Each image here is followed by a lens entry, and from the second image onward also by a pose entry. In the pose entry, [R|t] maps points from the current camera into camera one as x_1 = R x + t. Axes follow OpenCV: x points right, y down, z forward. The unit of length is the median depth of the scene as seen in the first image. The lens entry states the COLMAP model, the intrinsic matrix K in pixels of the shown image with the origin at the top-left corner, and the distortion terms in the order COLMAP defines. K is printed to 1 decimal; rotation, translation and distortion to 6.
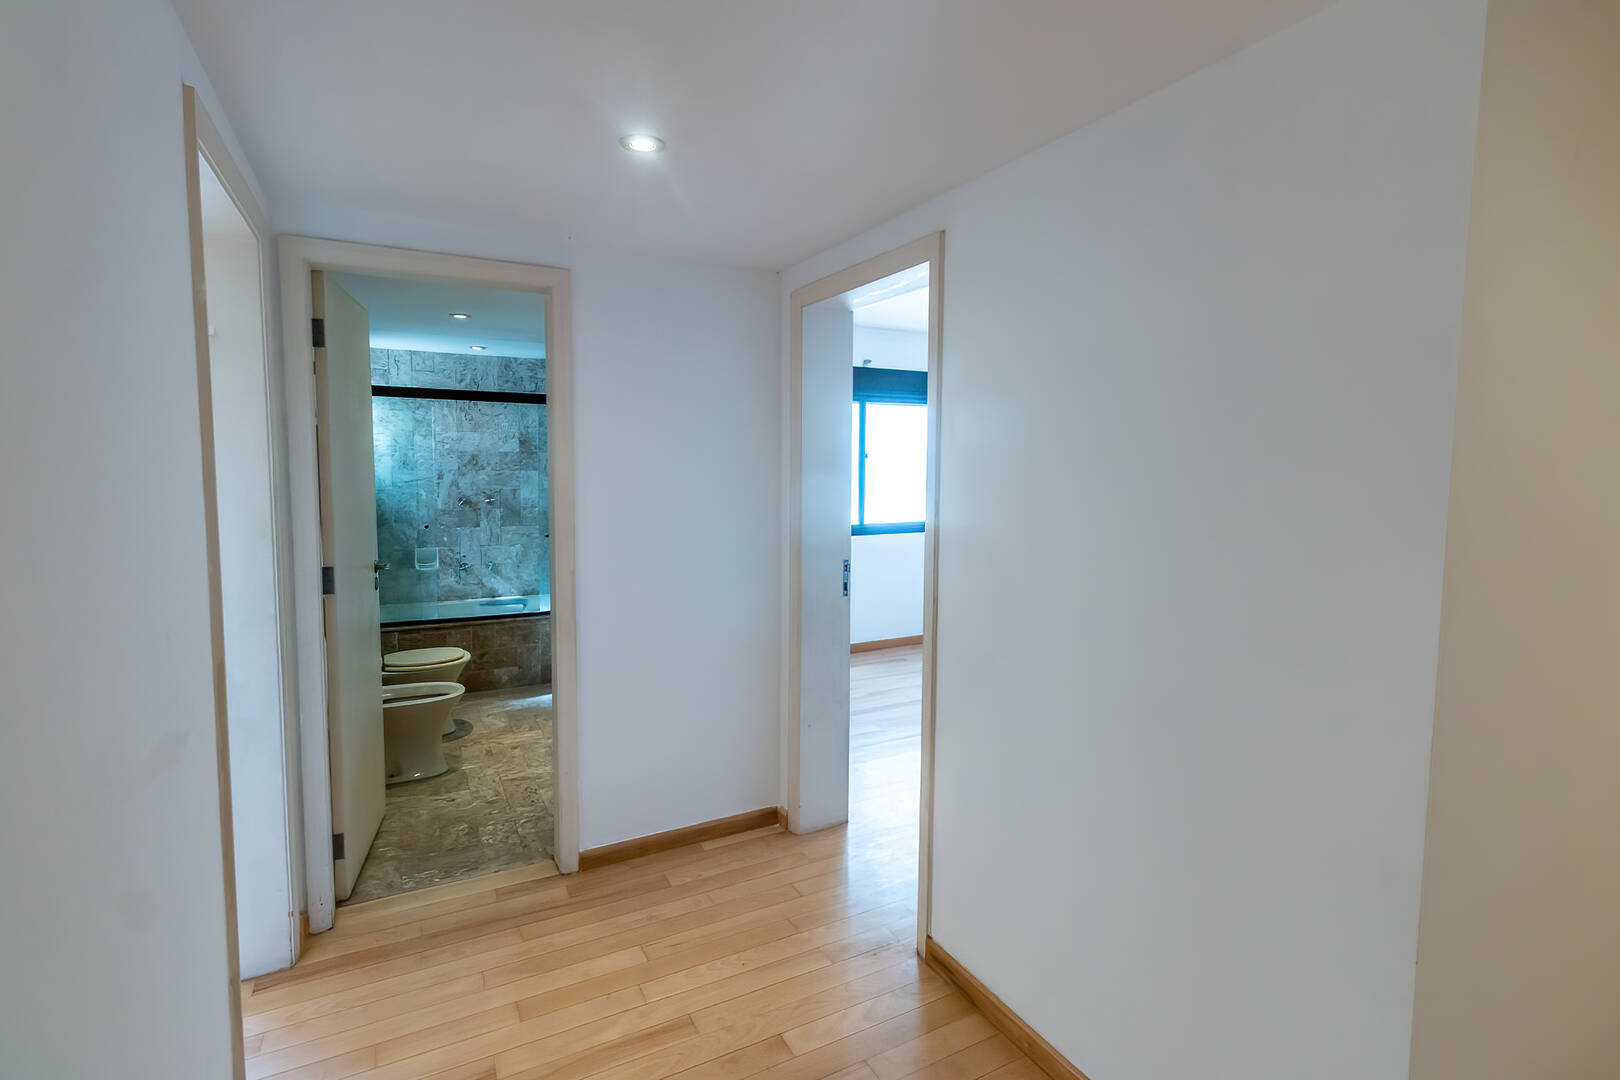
lens RADIAL K [[763.4, 0, 807.3], [0, 763.4, 523.8], [0, 0, 1]] dist [0.001837, -0.000828]
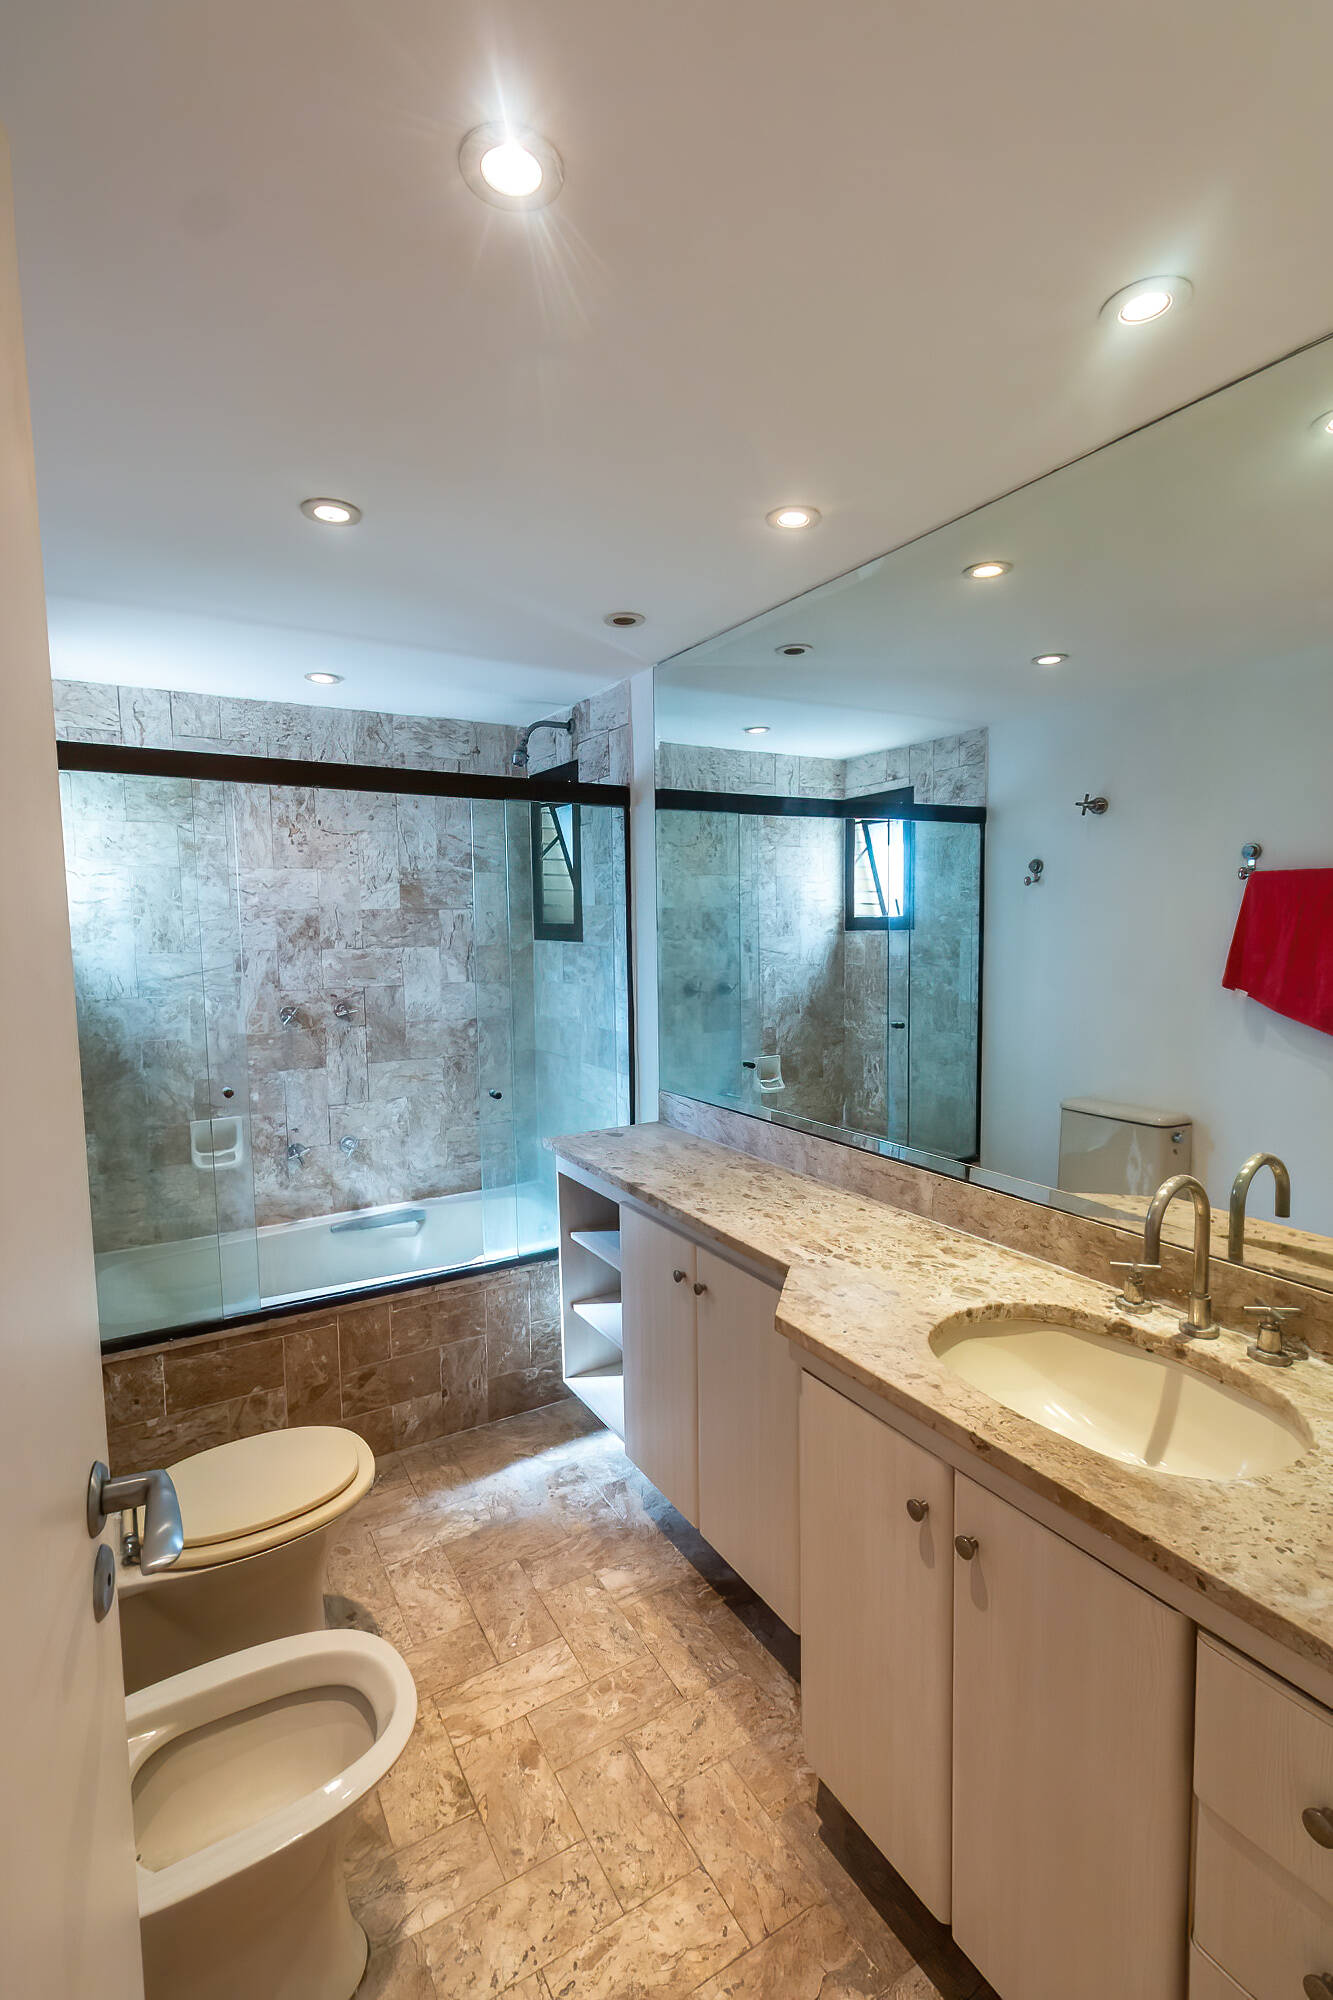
lens RADIAL K [[895.8, 0, 666.5], [0, 895.8, 1000.0], [0, 0, 1]] dist [0.000754, -0.000353]
pose [[0.998745, -0.025334, 0.043207, -0.240636], [0.024869, 0.999627, 0.011261, -0.039670], [-0.043476, -0.010173, 0.999003, 0.433374]]
